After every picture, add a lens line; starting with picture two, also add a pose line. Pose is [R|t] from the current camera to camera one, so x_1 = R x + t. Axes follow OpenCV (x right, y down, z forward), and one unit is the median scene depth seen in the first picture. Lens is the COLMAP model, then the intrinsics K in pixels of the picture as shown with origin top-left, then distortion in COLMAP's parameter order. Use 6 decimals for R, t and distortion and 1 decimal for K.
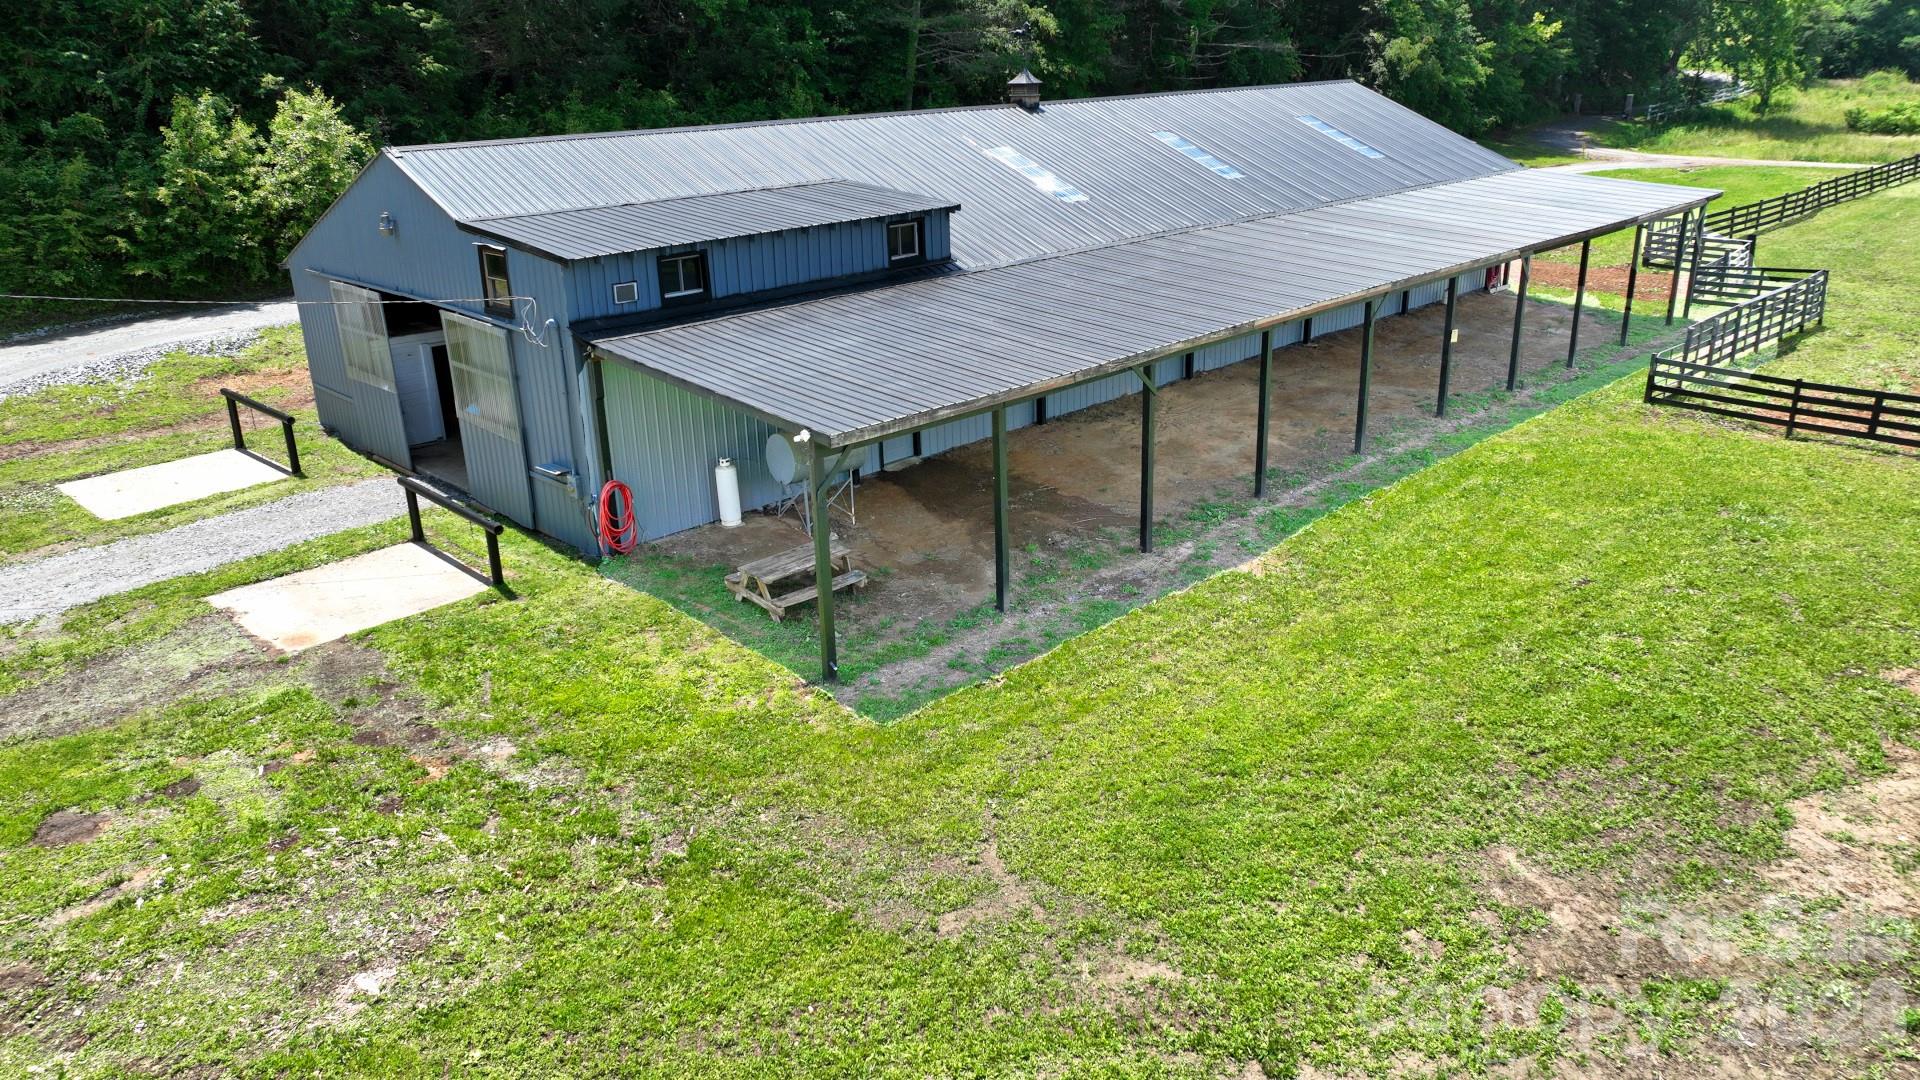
lens RADIAL K [[1463.0, 0, 987.1], [0, 1463.0, 535.6], [0, 0, 1]] dist [-0.002507, 0.039876]
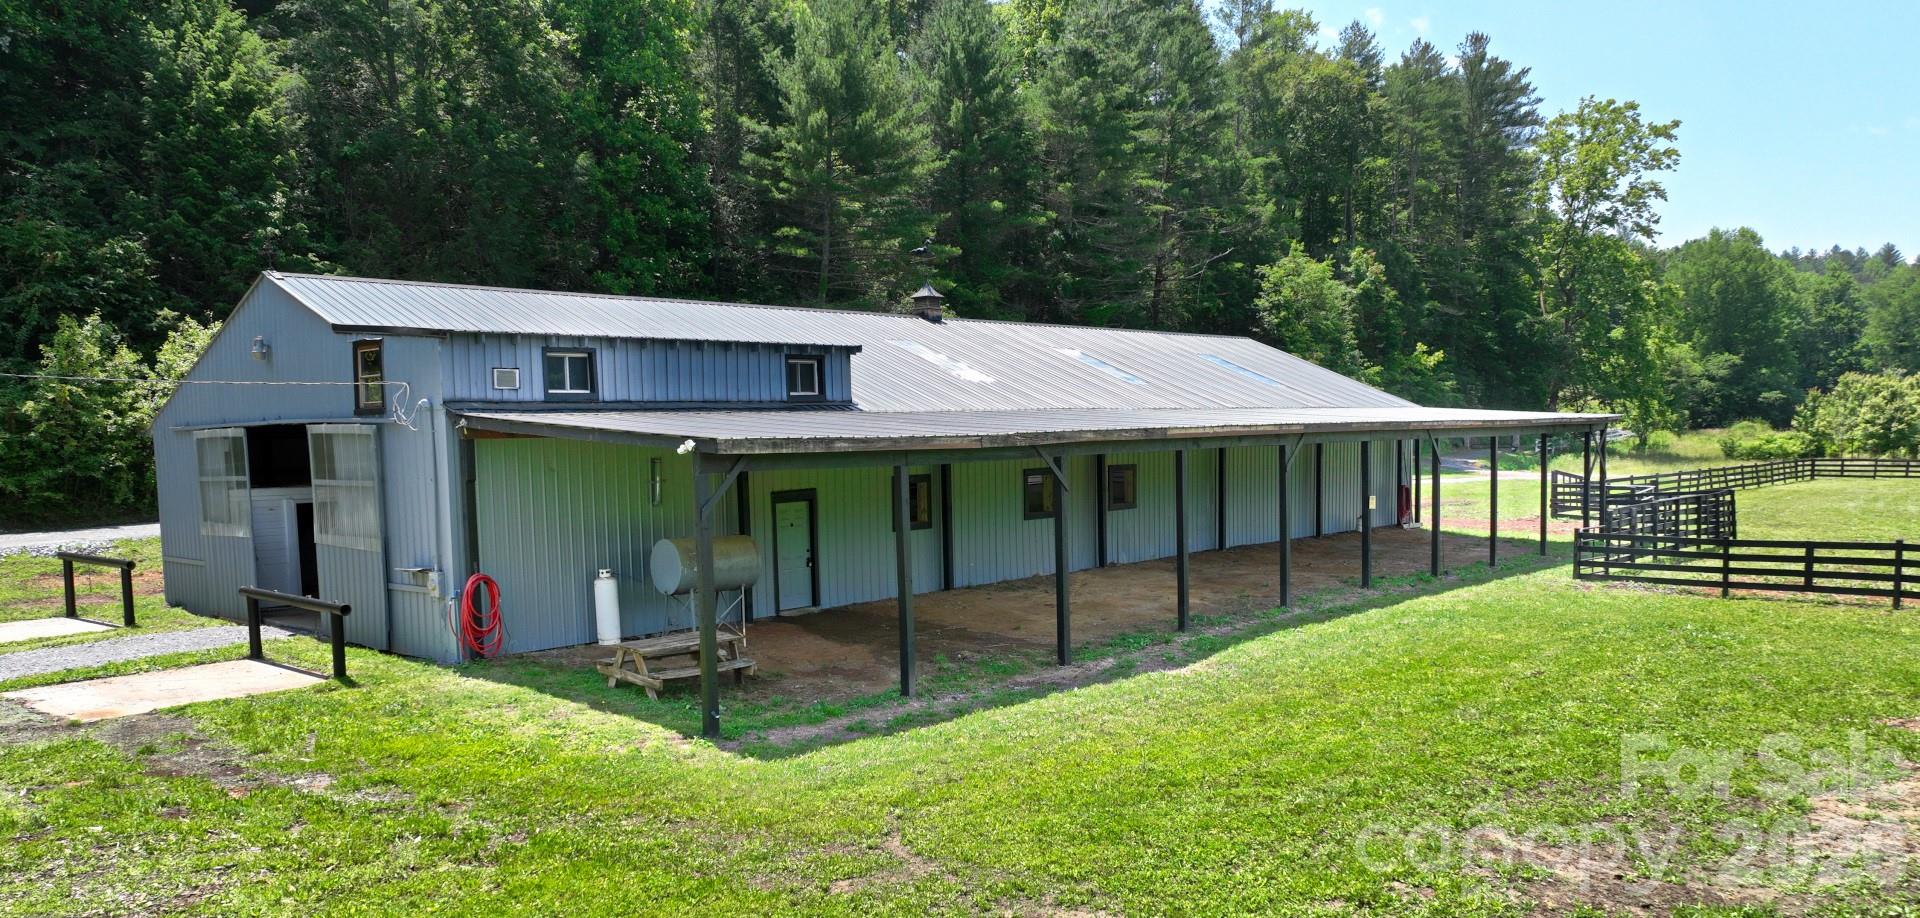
lens RADIAL K [[1508.0, 0, 960.0], [0, 1508.0, 459.0], [0, 0, 1]] dist [-0.007947, 0.046132]
pose [[0.998982, -0.008503, 0.044304, 0.002191], [0.020523, 0.960226, -0.278469, 0.133064], [-0.040174, 0.279095, 0.959423, 0.054155]]
